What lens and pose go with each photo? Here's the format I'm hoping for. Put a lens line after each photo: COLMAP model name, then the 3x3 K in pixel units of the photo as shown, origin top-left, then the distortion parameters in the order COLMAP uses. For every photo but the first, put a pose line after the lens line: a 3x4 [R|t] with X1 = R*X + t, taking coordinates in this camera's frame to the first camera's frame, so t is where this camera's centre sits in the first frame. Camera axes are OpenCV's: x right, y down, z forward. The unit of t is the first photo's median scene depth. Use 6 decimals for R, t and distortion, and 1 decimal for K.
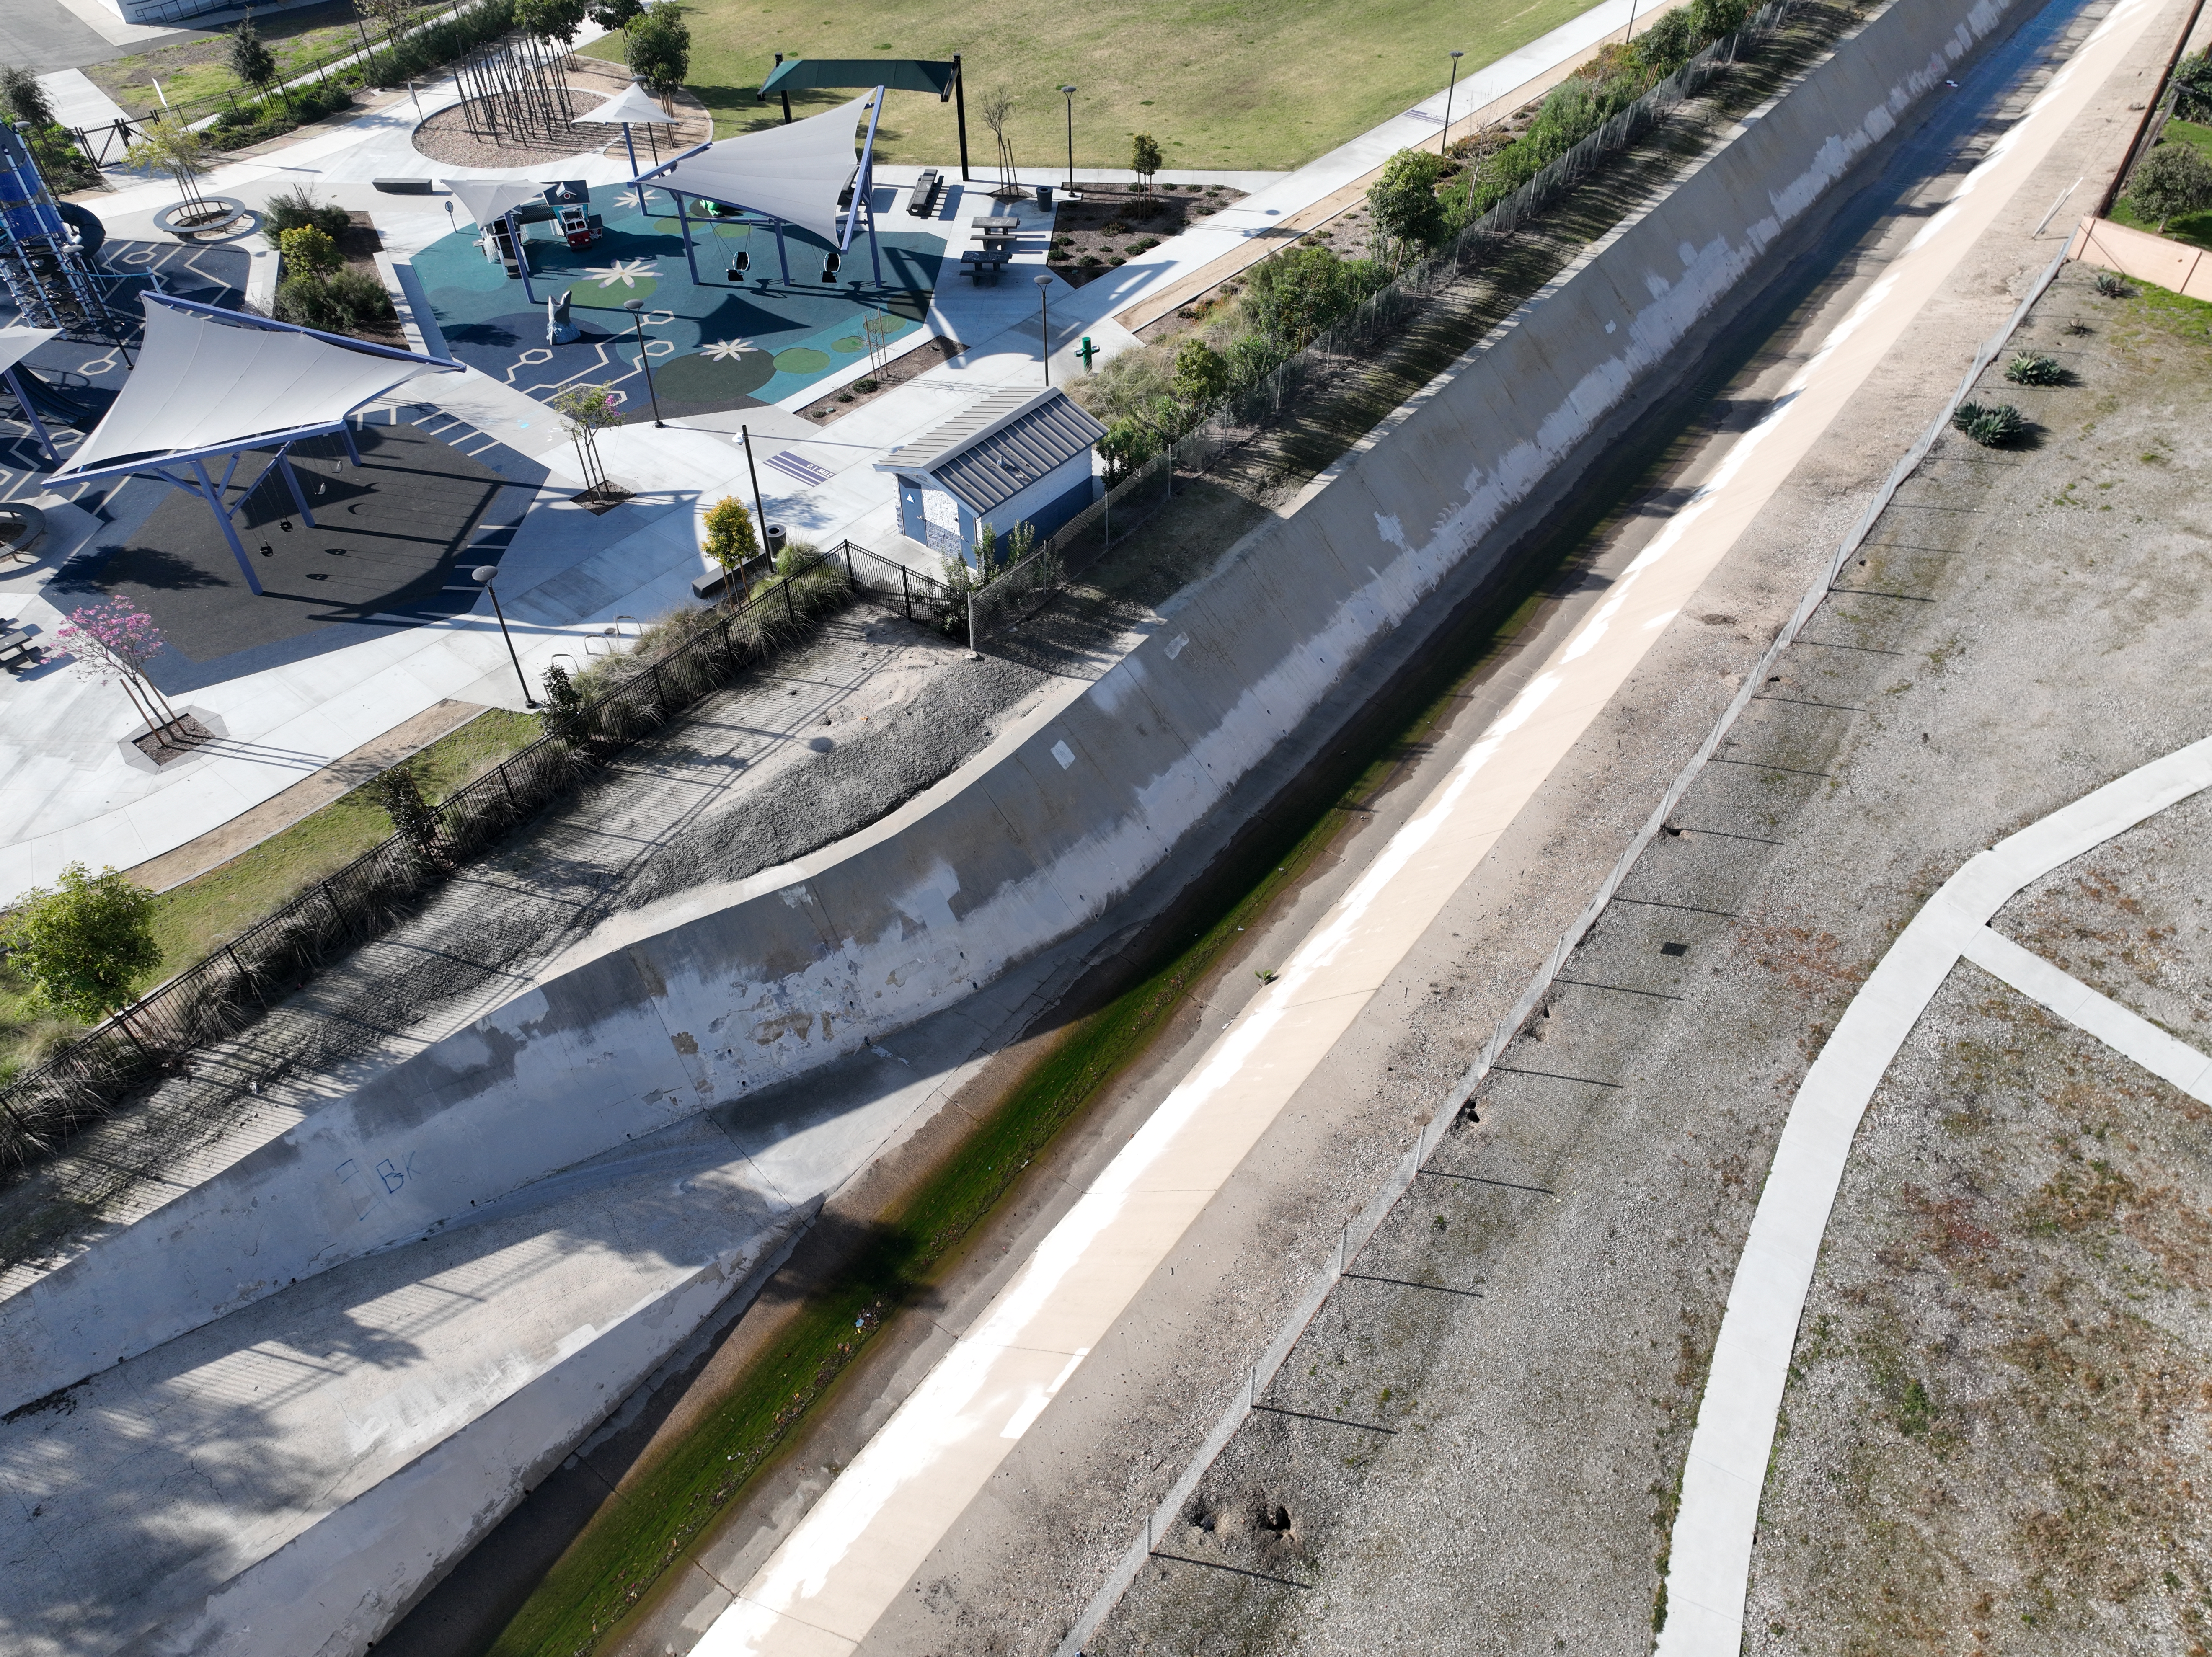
lens RADIAL K [[1557.6, 0, 1105.0], [0, 1557.6, 808.3], [0, 0, 1]] dist [-0.005637, 0.023341]
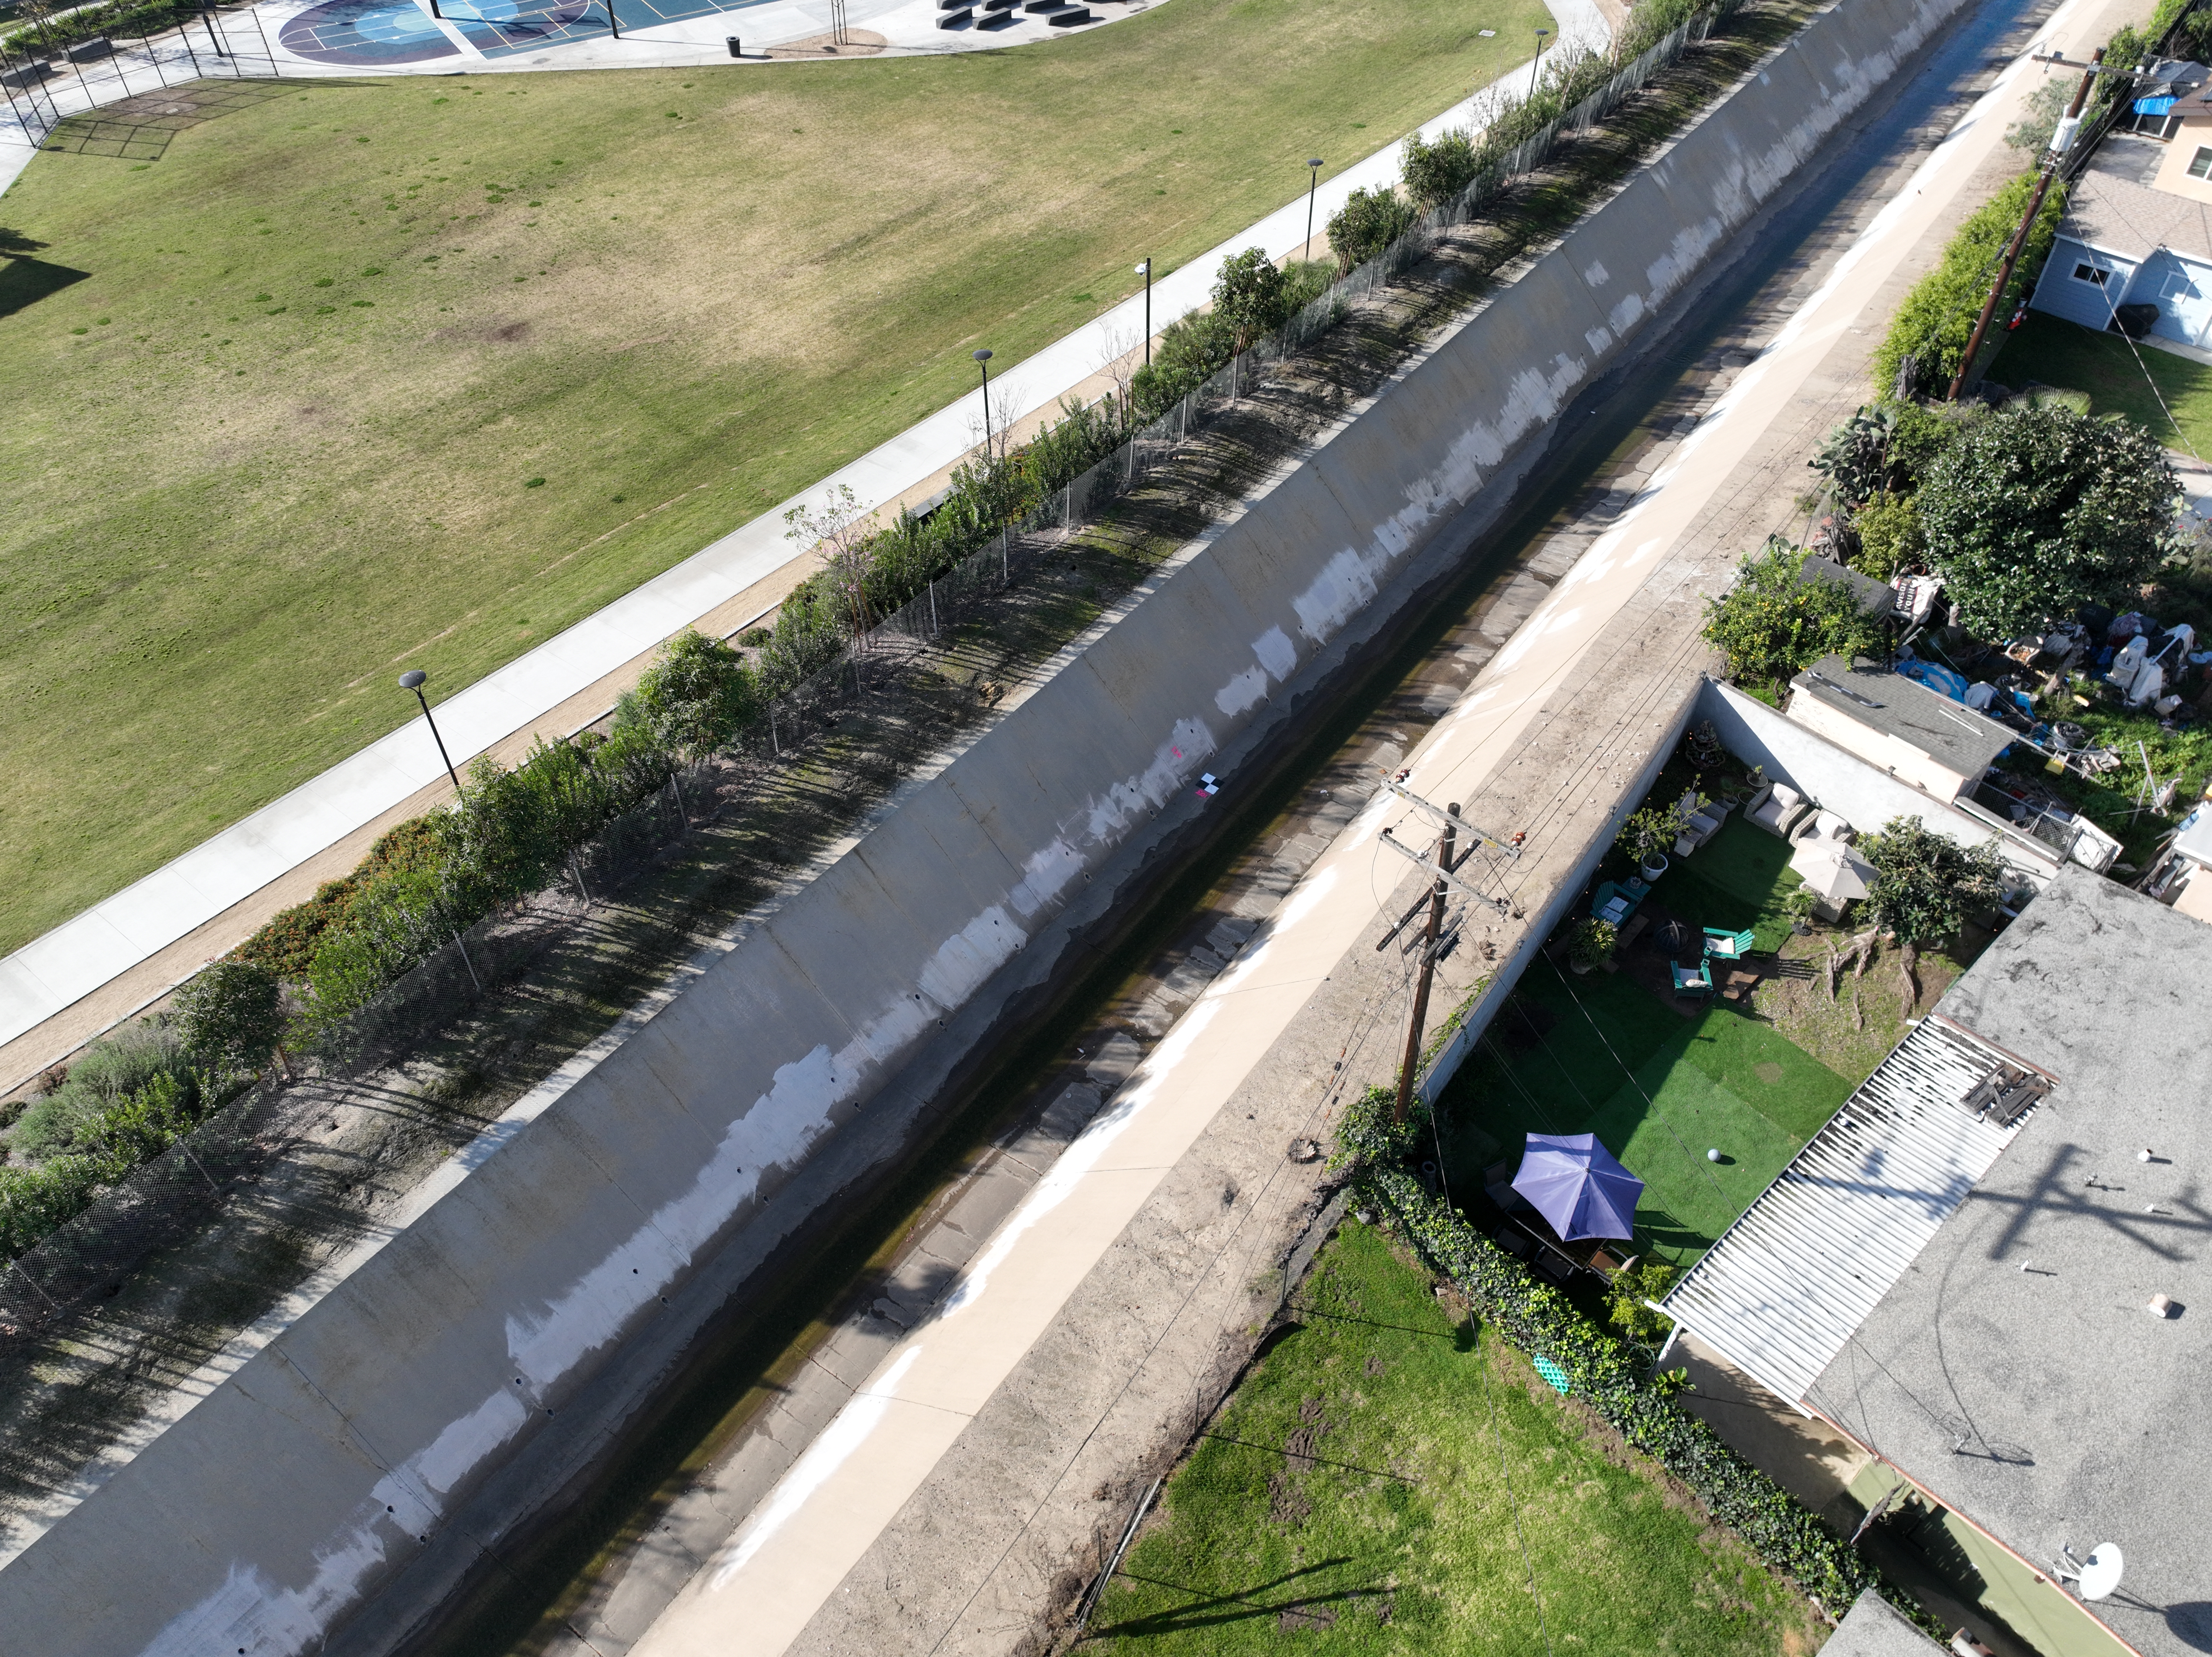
lens RADIAL K [[1571.9, 0, 1102.2], [0, 1571.9, 784.2], [0, 0, 1]] dist [0.003232, 0.005762]
pose [[0.999904, -0.007128, 0.011869, 0.812531], [0.007259, 0.999913, -0.010982, -0.746230], [-0.011790, 0.011067, 0.999869, 0.747956]]
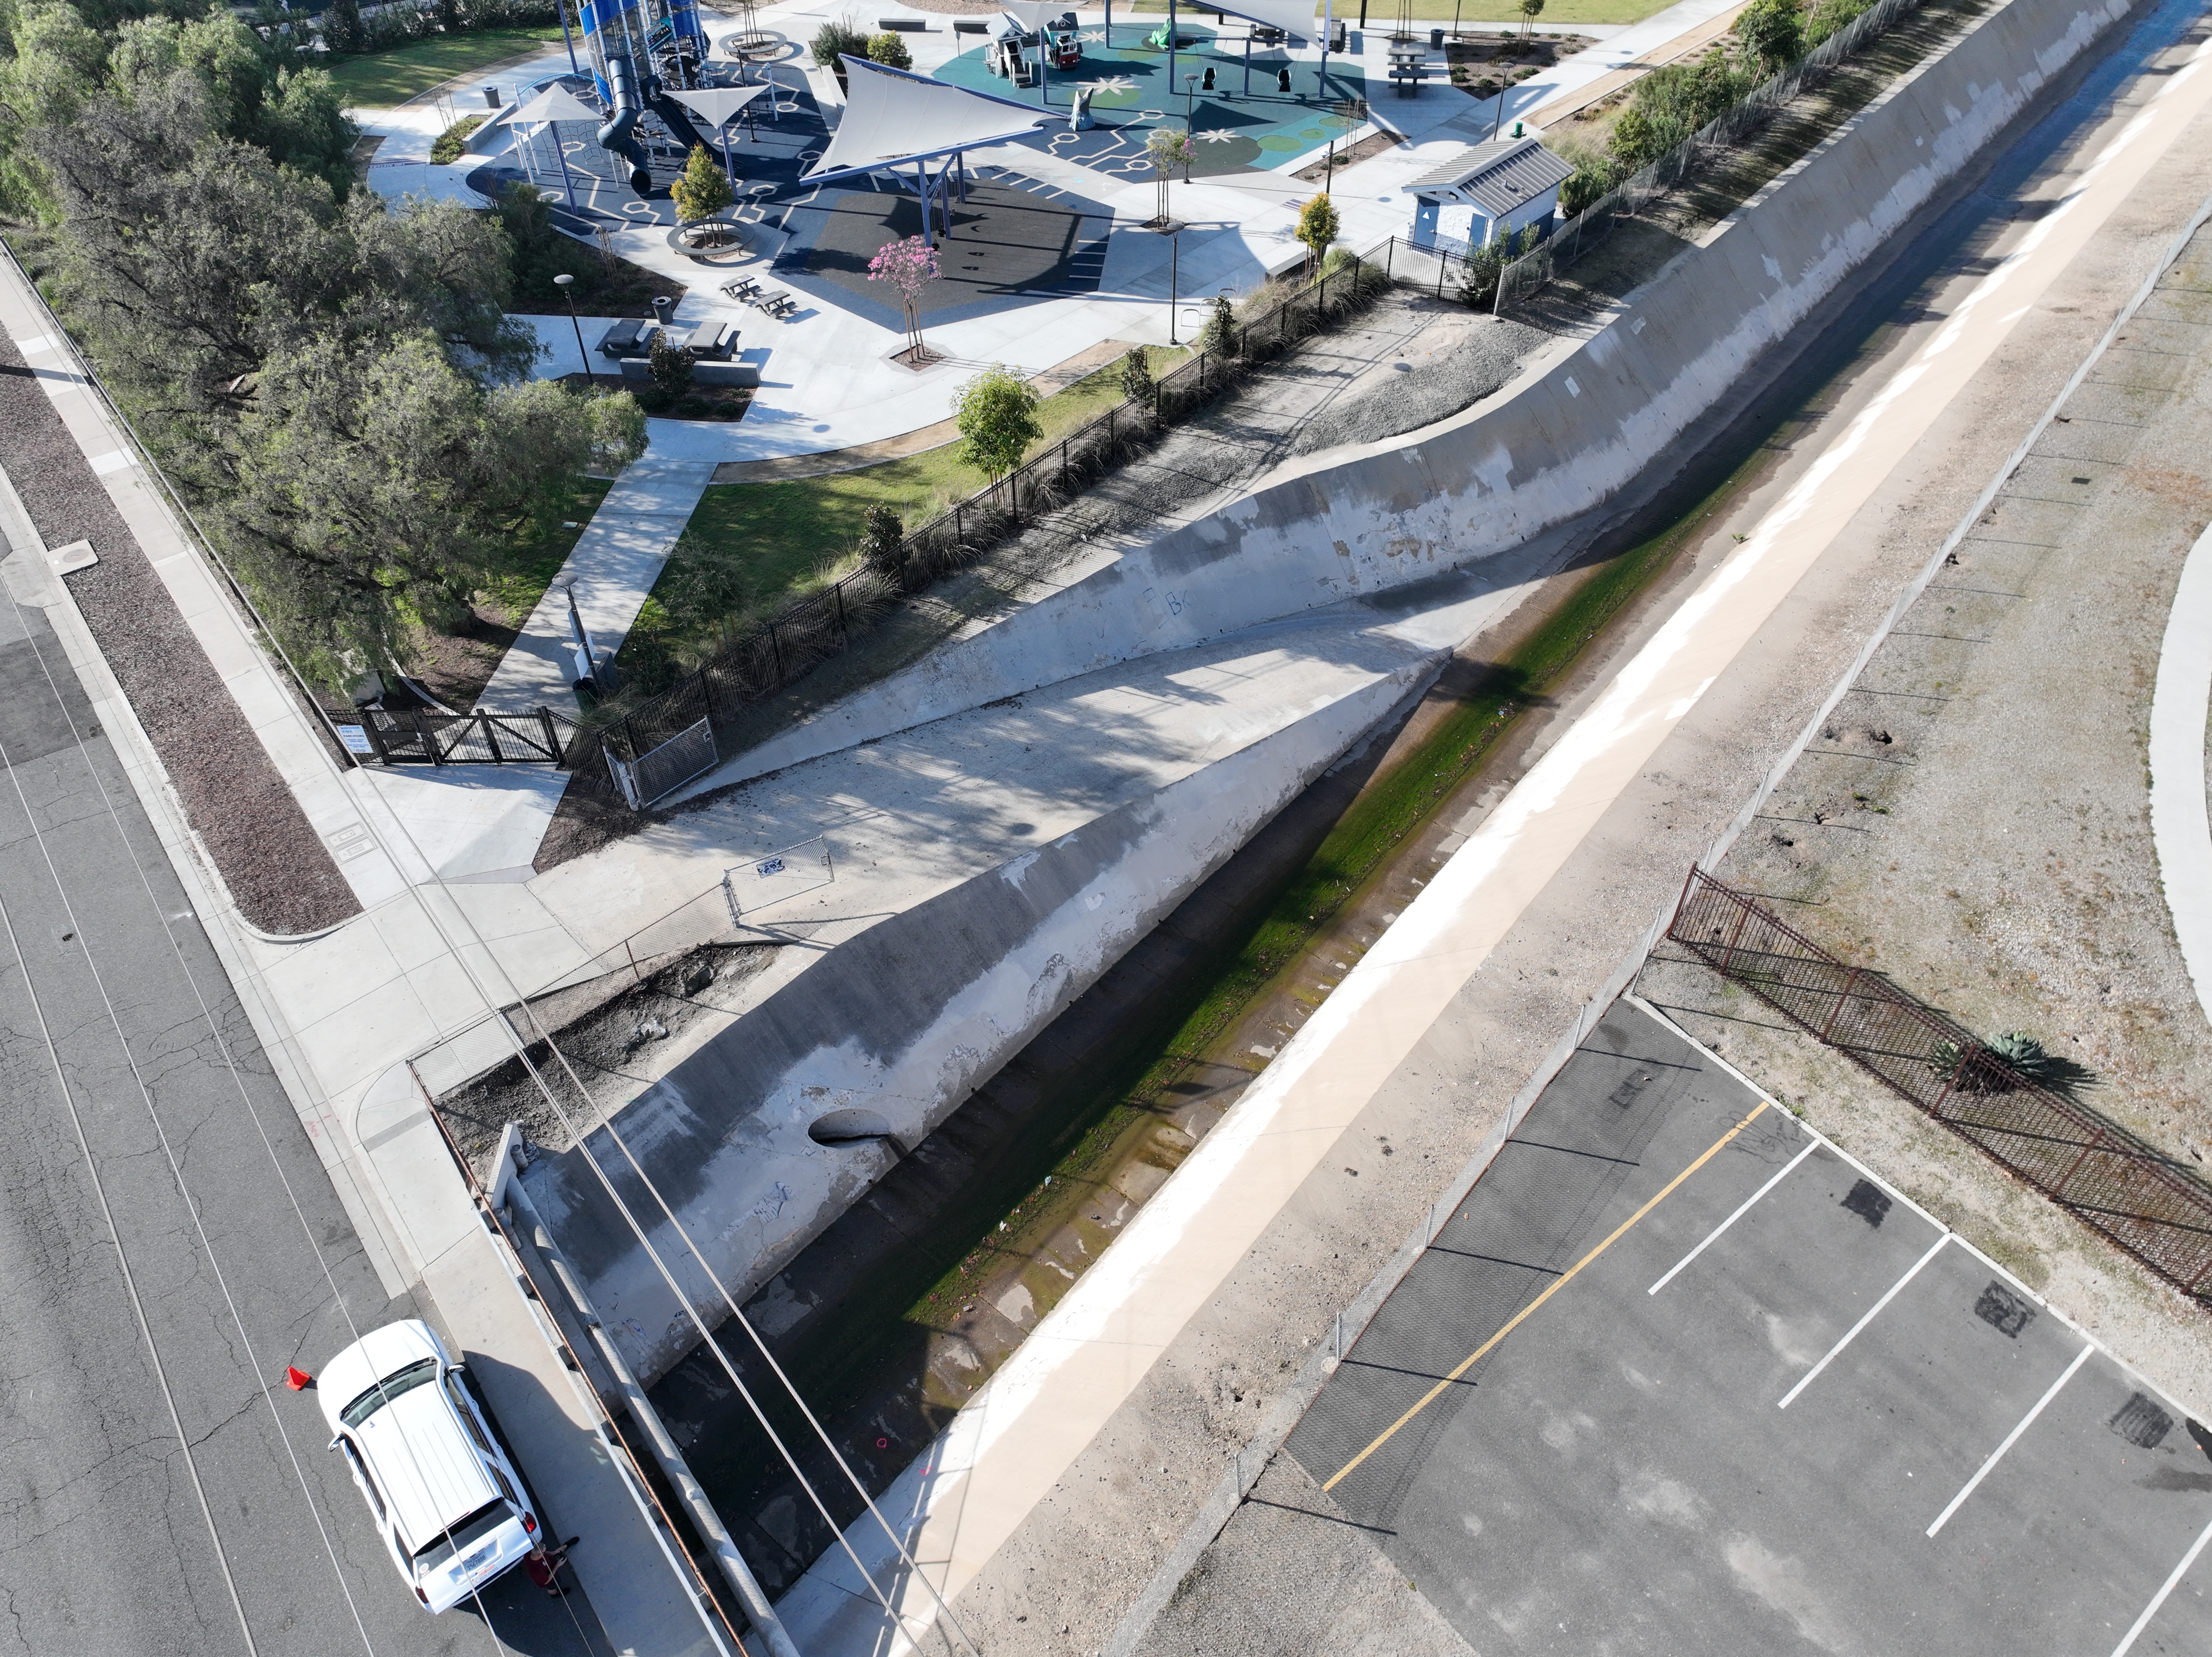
lens RADIAL K [[1556.9, 0, 1105.9], [0, 1556.9, 812.9], [0, 0, 1]] dist [-0.002420, 0.019250]
pose [[0.999055, 0.030381, -0.031092, -0.302763], [-0.030401, 0.999538, -0.000166, 0.277516], [0.031072, 0.001111, 0.999517, -0.280642]]
